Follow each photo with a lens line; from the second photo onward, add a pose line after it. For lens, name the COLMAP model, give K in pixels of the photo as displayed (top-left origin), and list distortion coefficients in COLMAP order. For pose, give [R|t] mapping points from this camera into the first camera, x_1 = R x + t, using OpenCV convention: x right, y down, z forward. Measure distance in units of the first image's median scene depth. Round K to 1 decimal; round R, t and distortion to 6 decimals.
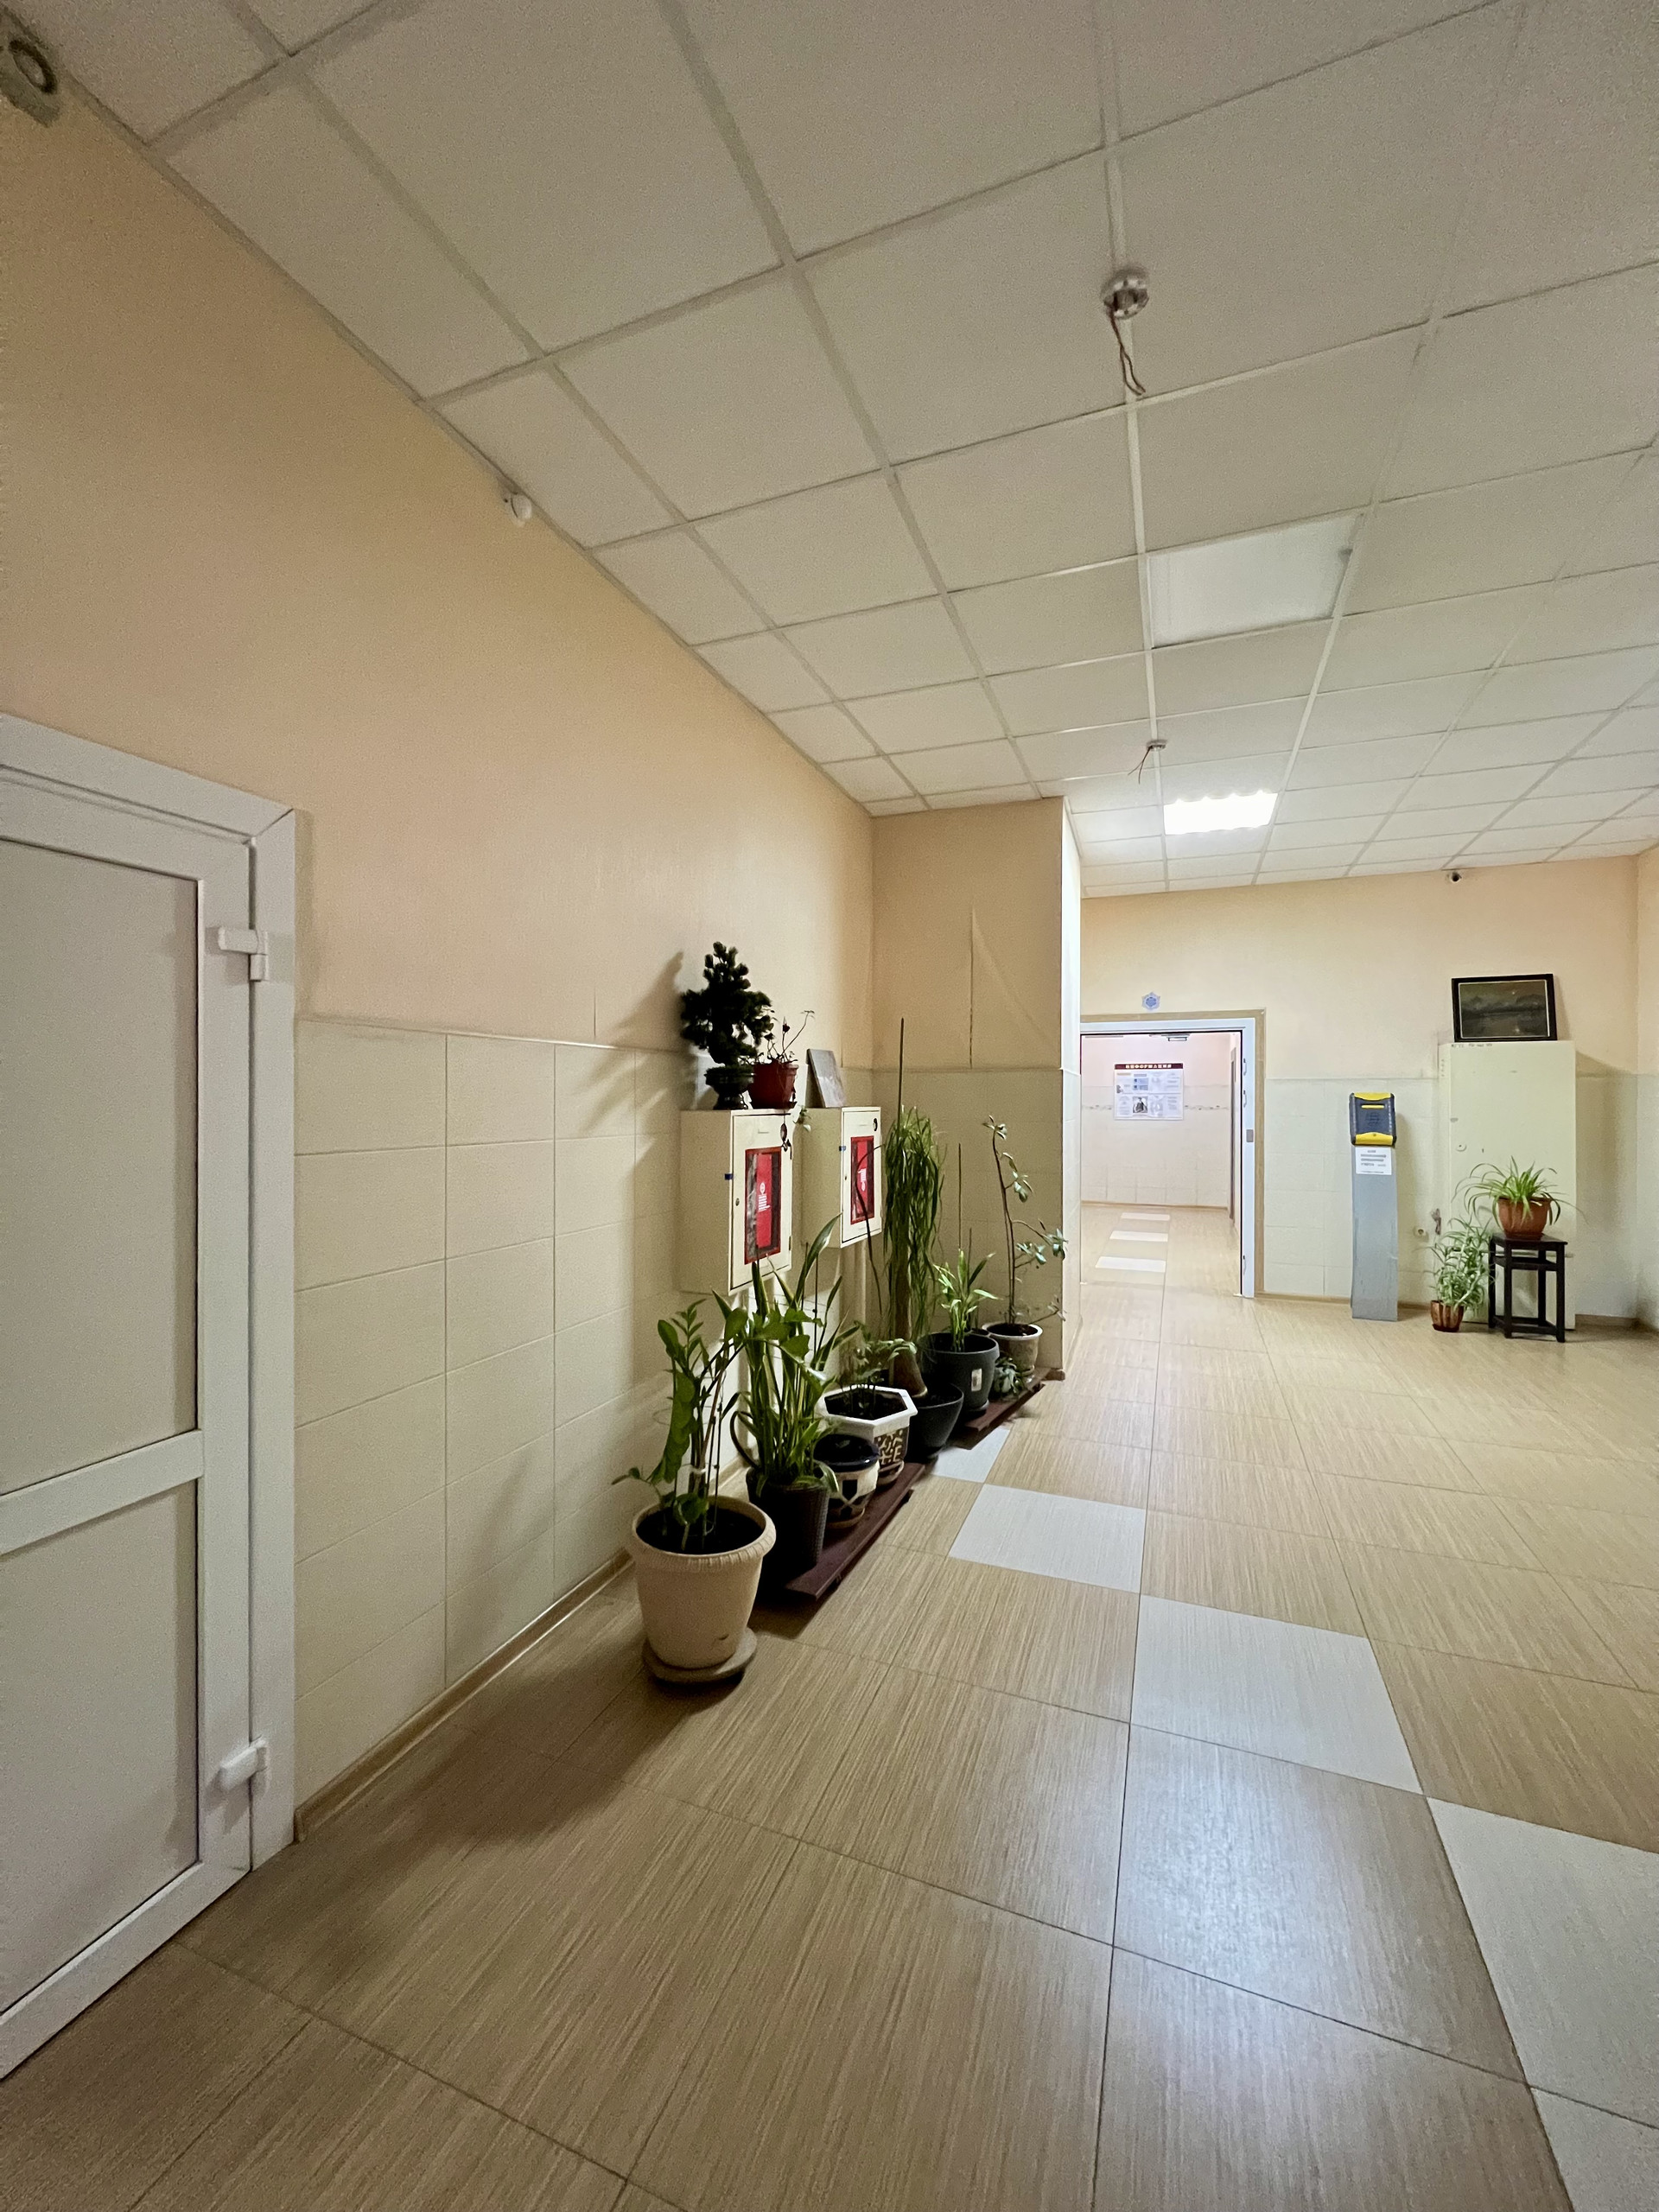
lens RADIAL K [[883.9, 0, 842.7], [0, 883.9, 1102.4], [0, 0, 1]] dist [0.000320, -0.000857]
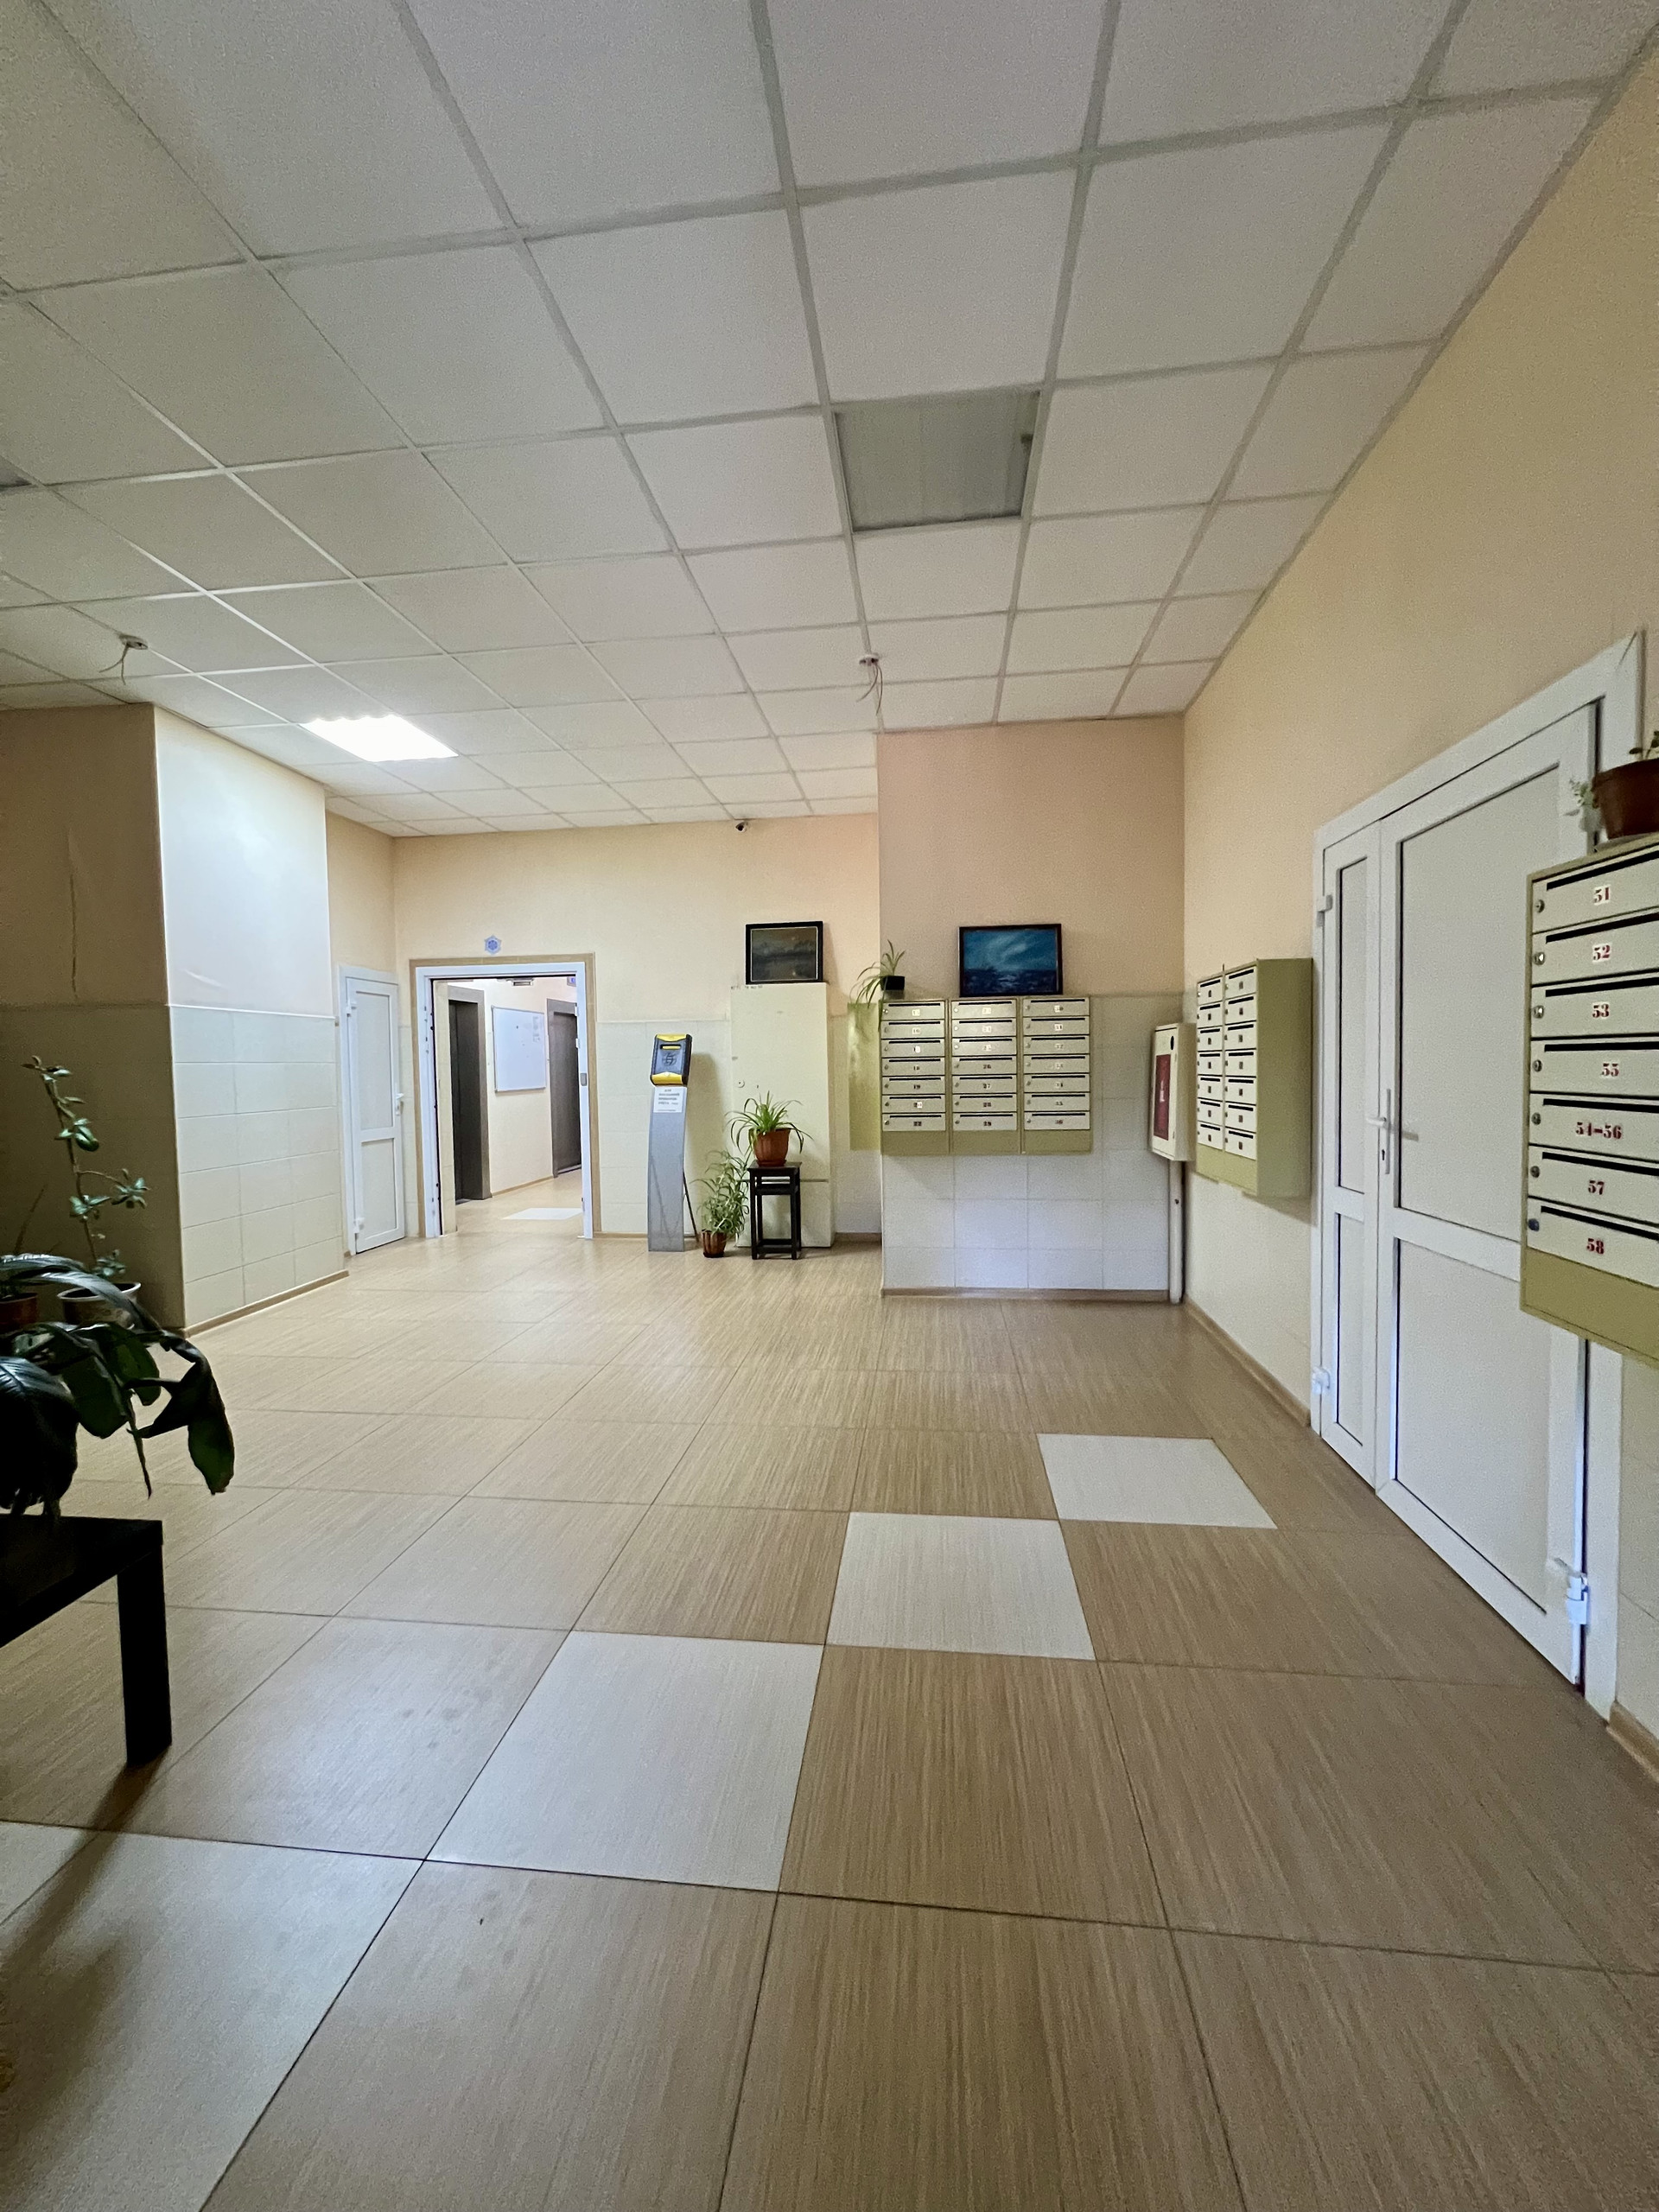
lens RADIAL K [[883.9, 0, 827.8], [0, 883.9, 1100.2], [0, 0, 1]] dist [0.000320, -0.000857]
pose [[0.967914, -0.029207, 0.249580, 0.528667], [0.019551, 0.998964, 0.041082, 0.028344], [-0.250522, -0.034884, 0.967482, -0.050732]]
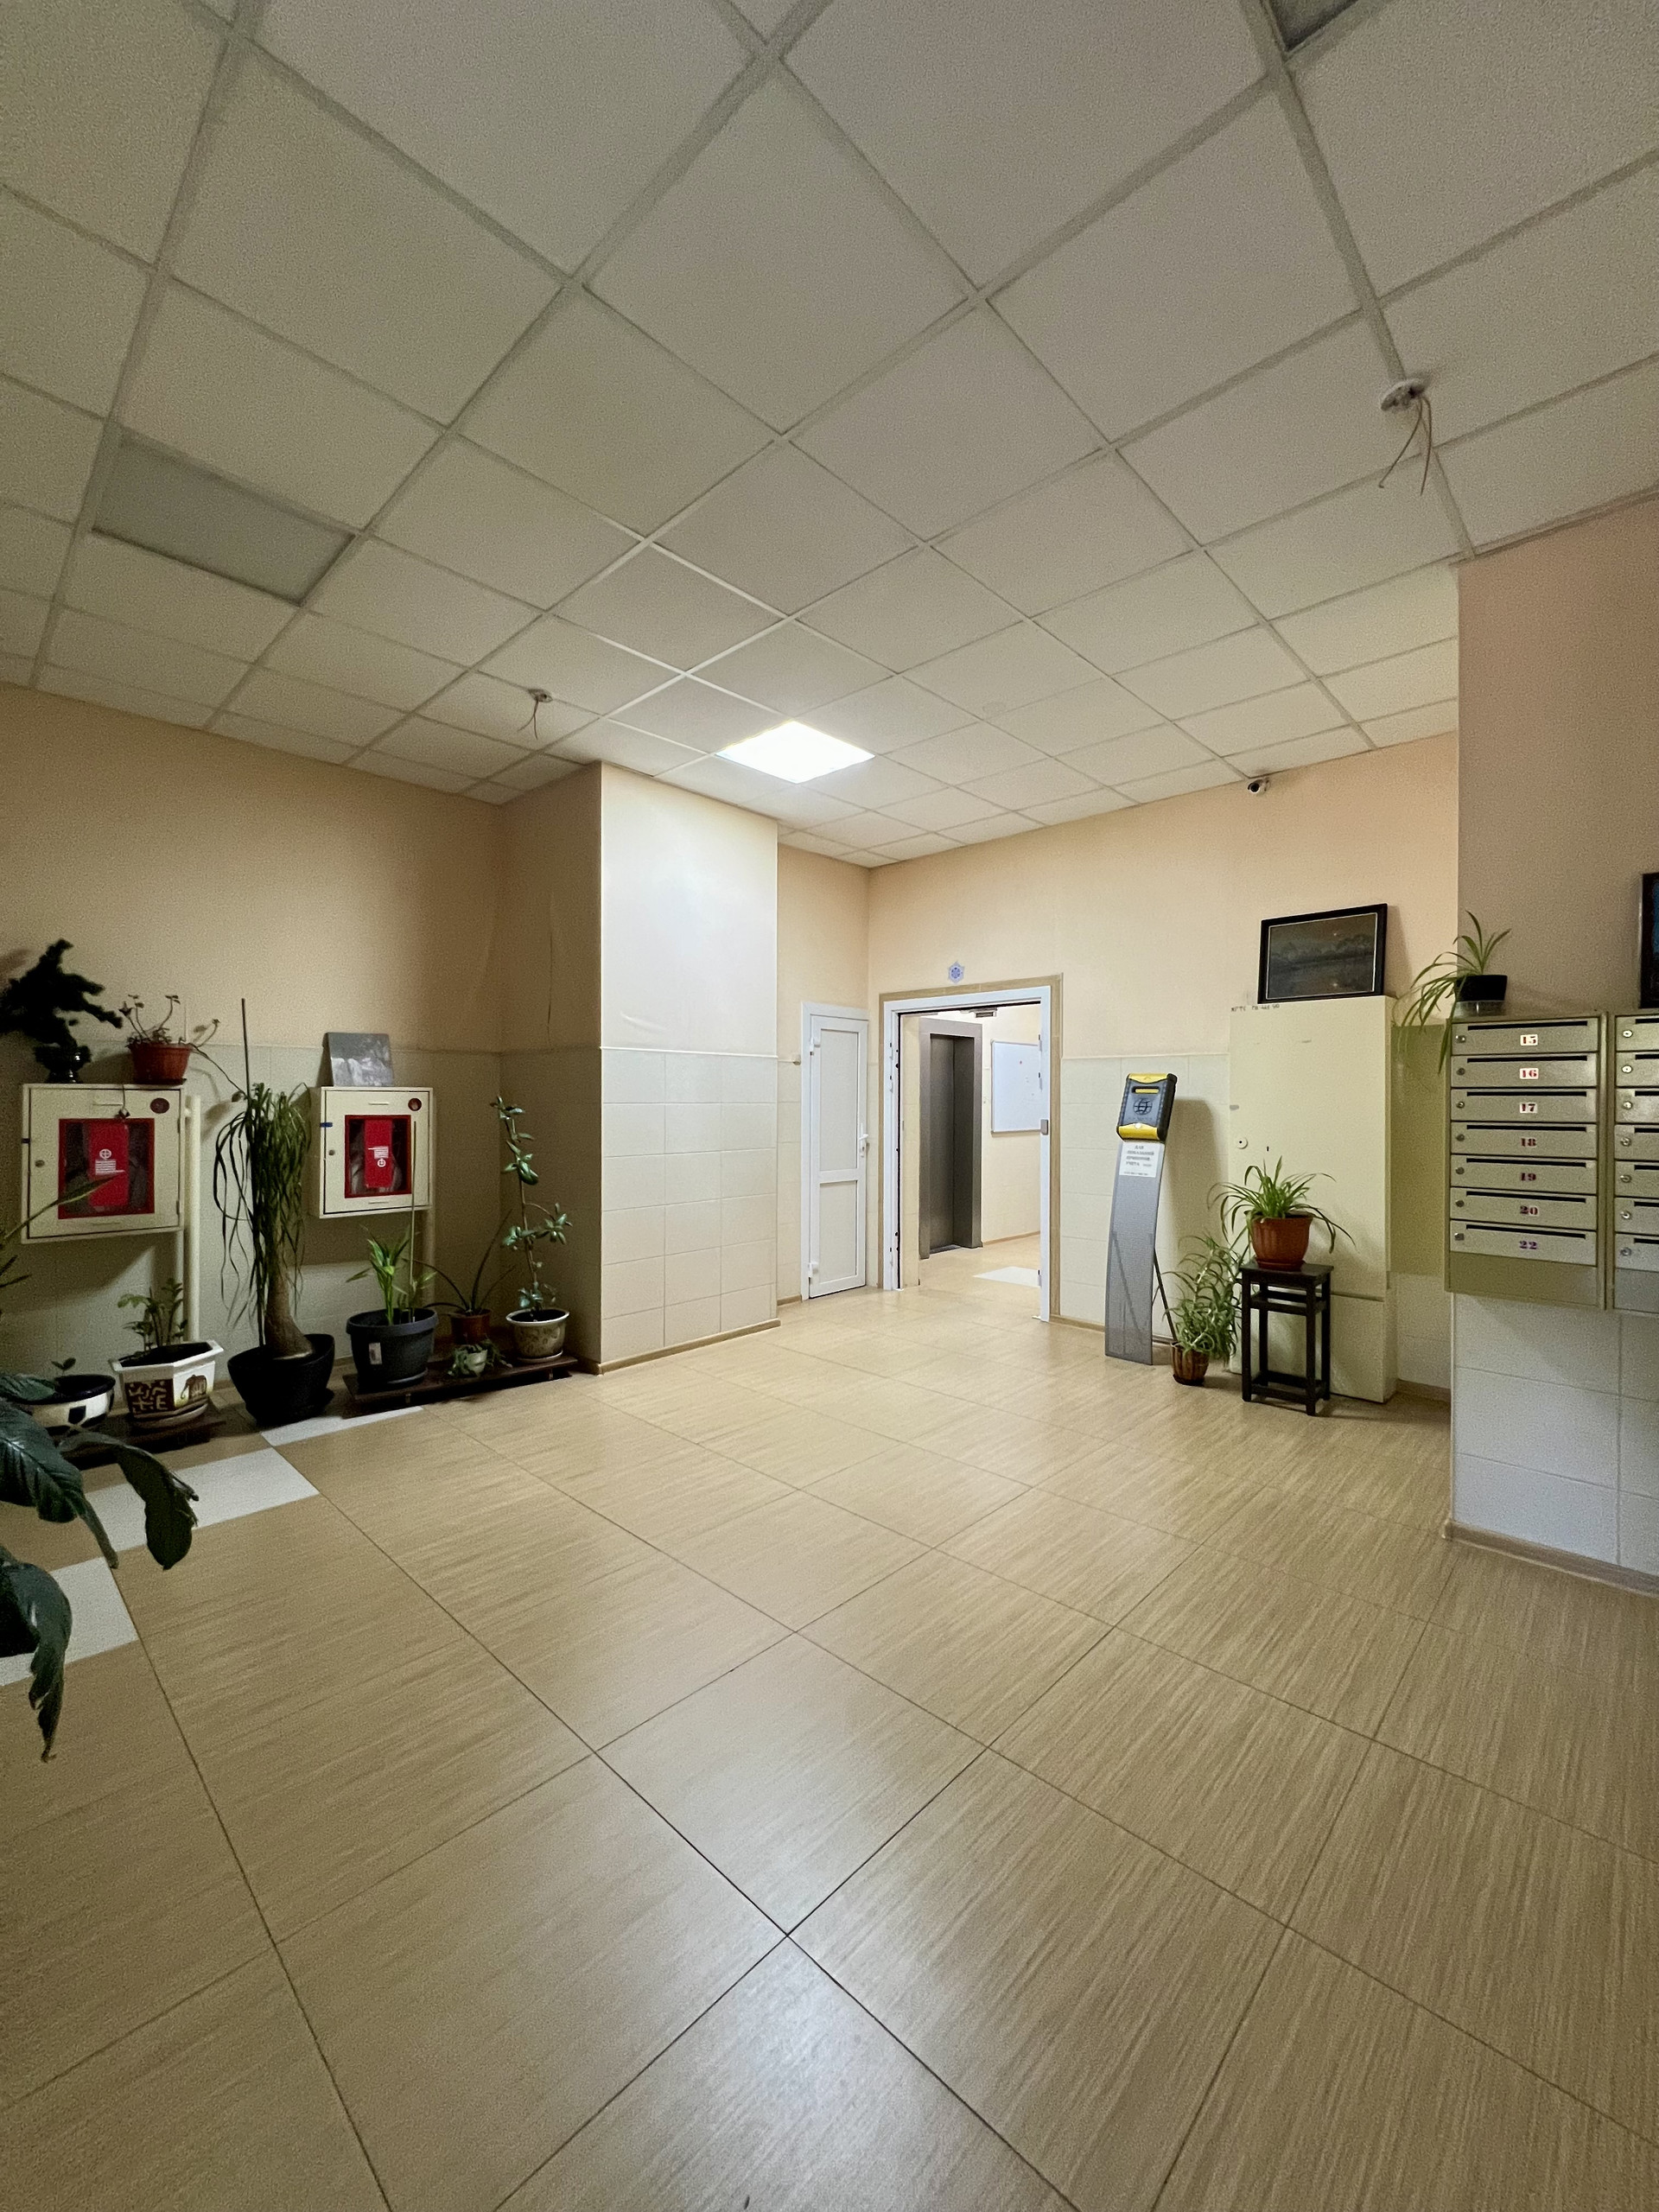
lens RADIAL K [[883.9, 0, 828.8], [0, 883.9, 1100.6], [0, 0, 1]] dist [0.000320, -0.000857]
pose [[0.925450, 0.001750, -0.378866, 0.650371], [-0.001741, 0.999998, 0.000366, 0.014215], [0.378866, 0.000321, 0.925452, 0.166784]]
